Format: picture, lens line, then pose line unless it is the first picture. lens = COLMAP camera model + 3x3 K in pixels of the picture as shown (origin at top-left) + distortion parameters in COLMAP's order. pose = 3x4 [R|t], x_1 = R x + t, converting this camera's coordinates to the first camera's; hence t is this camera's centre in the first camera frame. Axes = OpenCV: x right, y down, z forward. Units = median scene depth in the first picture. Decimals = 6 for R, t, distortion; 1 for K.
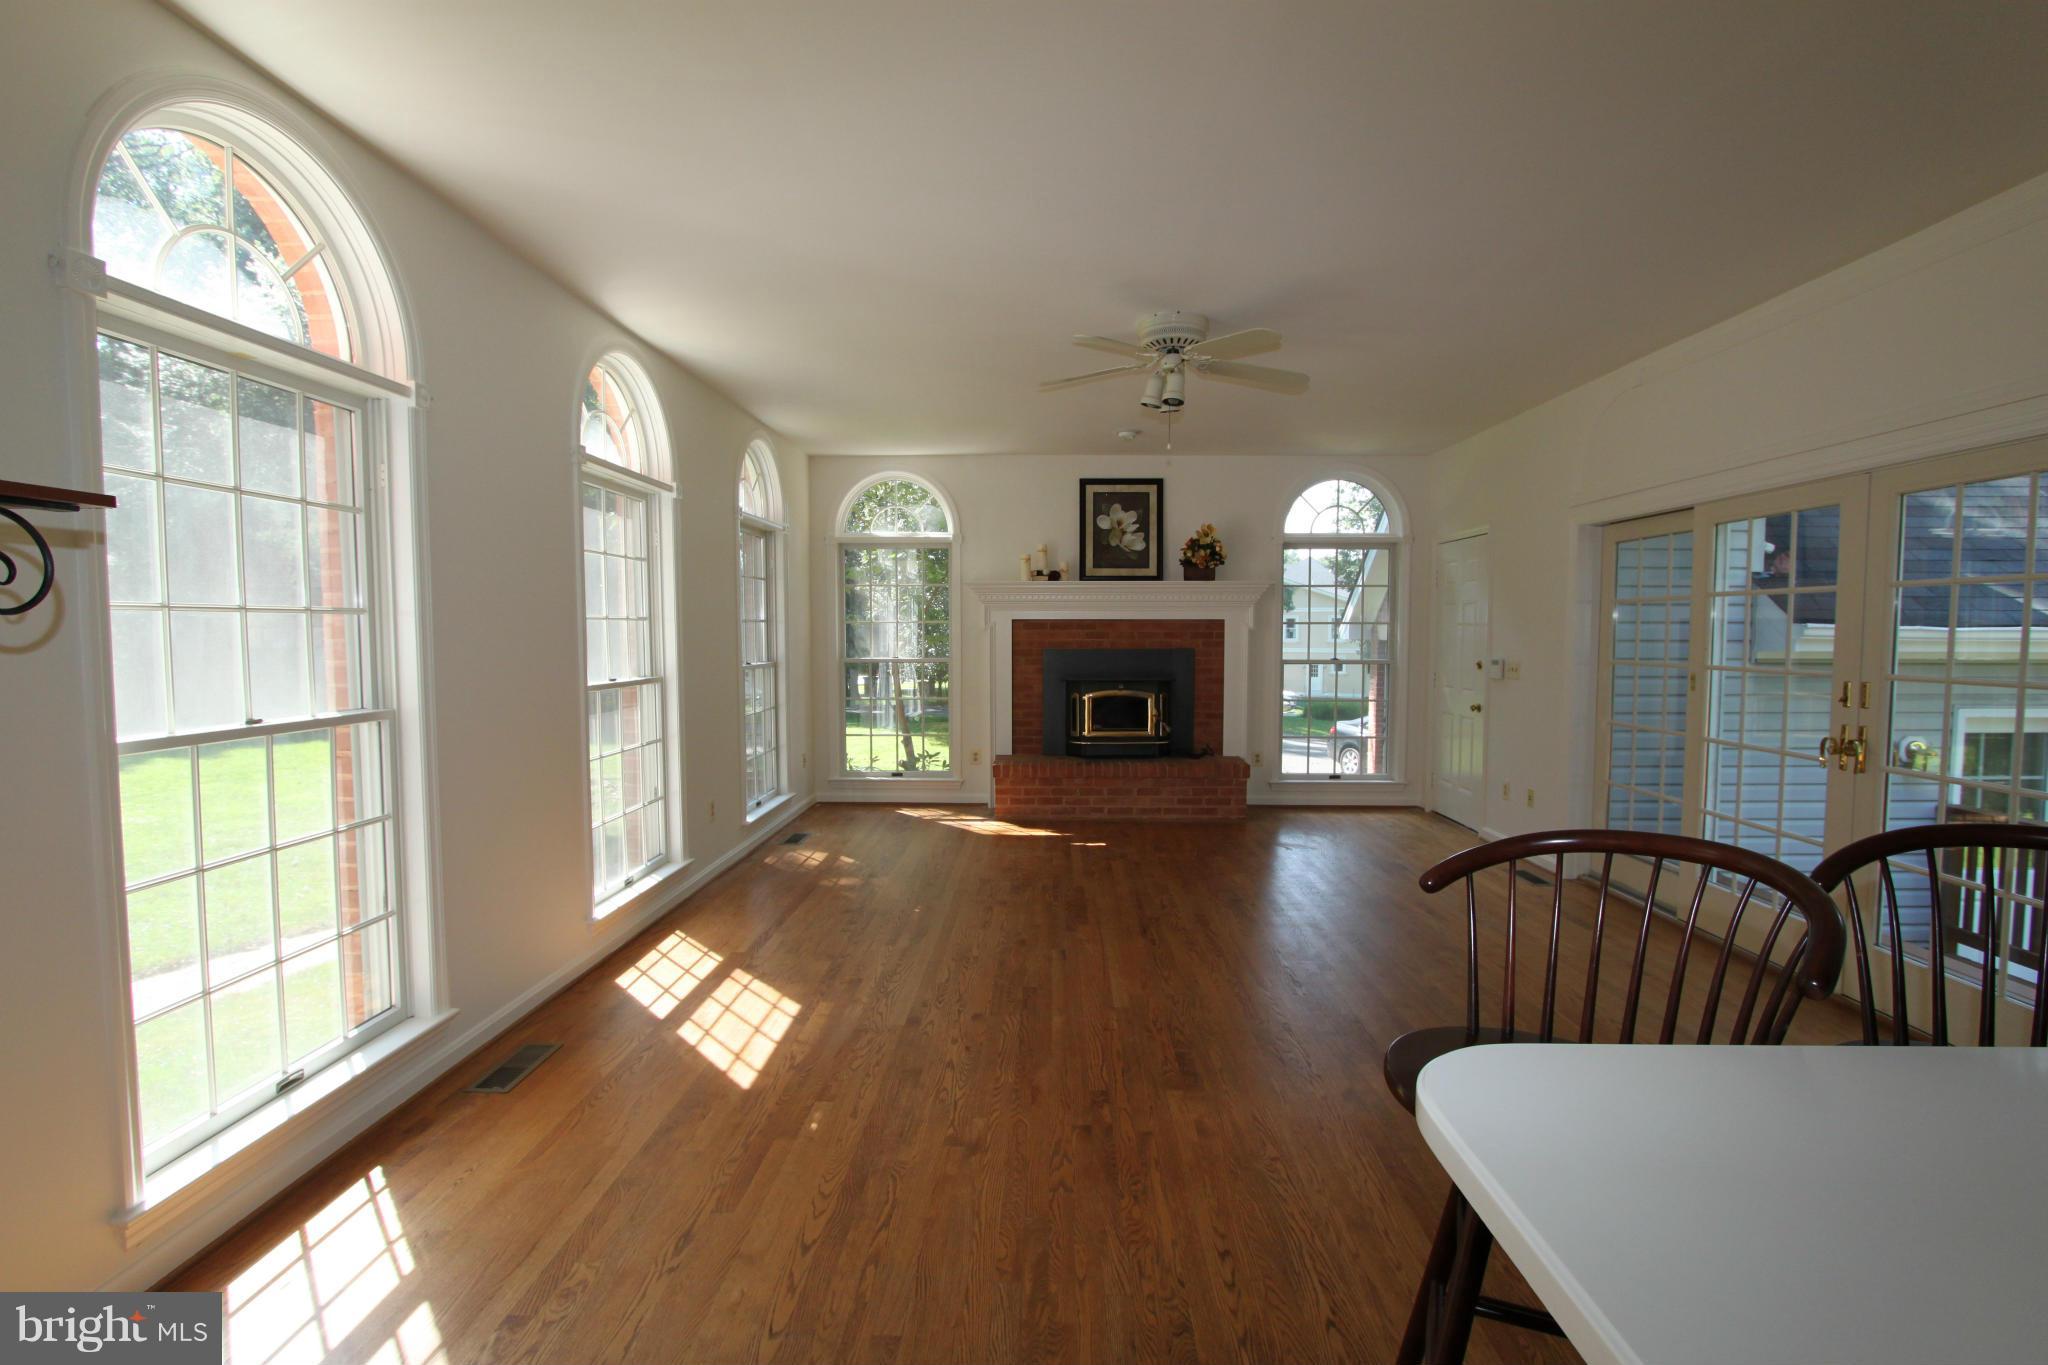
lens RADIAL K [[885.3, 0, 1054.3], [0, 885.3, 680.9], [0, 0, 1]] dist [0.001480, 0.000206]
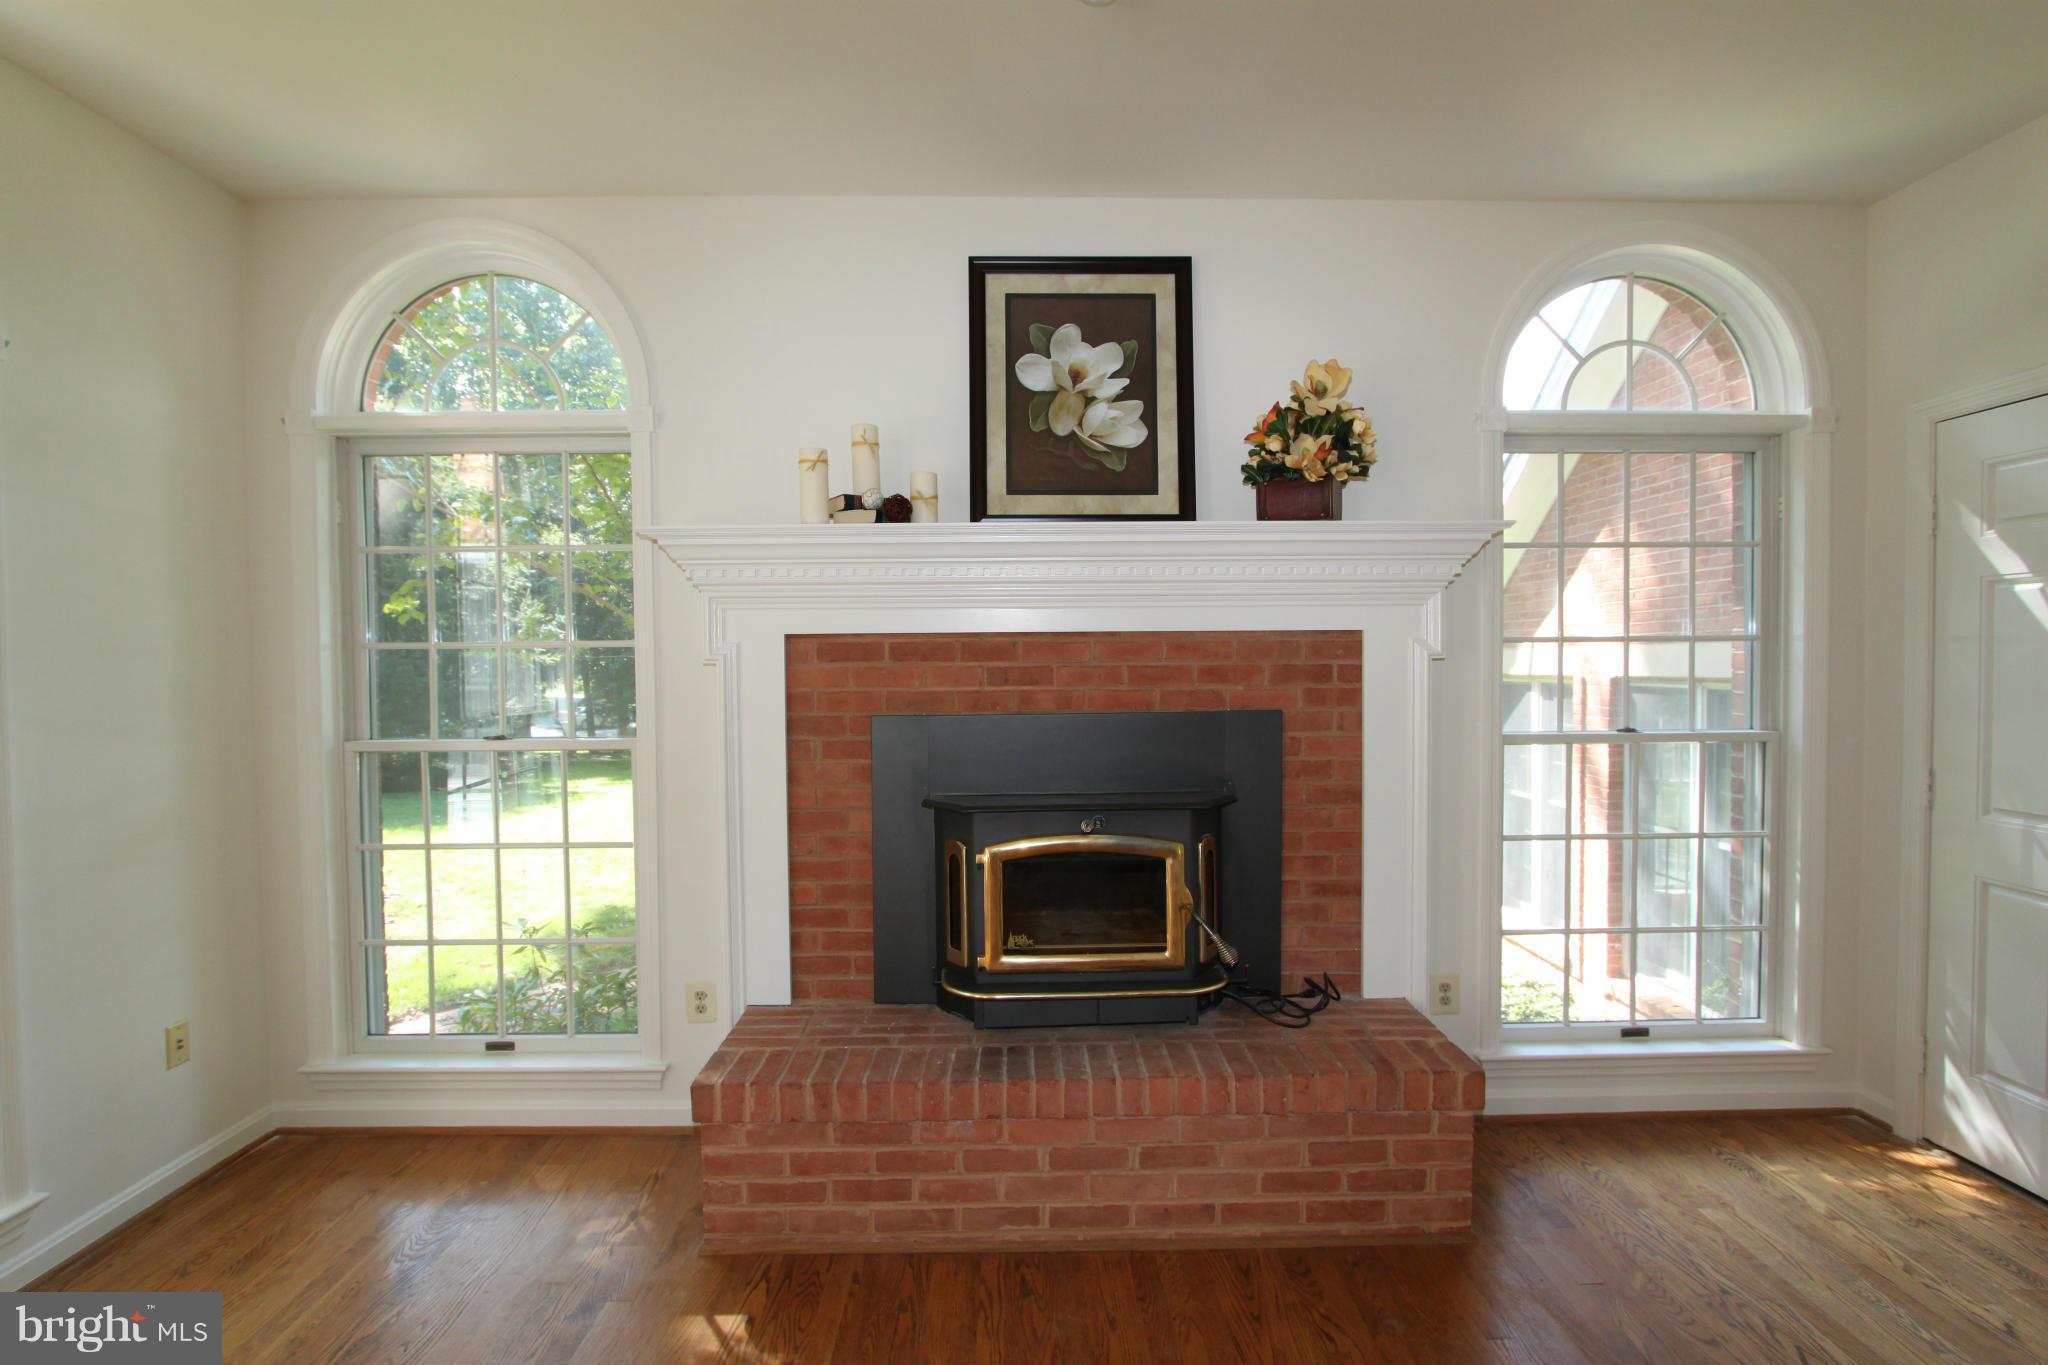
lens RADIAL K [[947.9, 0, 1024.0], [0, 947.9, 682.5], [0, 0, 1]] dist [0.000582, 0.000129]
pose [[0.999823, -0.009310, 0.016361, 0.043799], [0.009952, 0.999168, -0.039555, -0.033314], [-0.015979, 0.039711, 0.999083, 0.607844]]
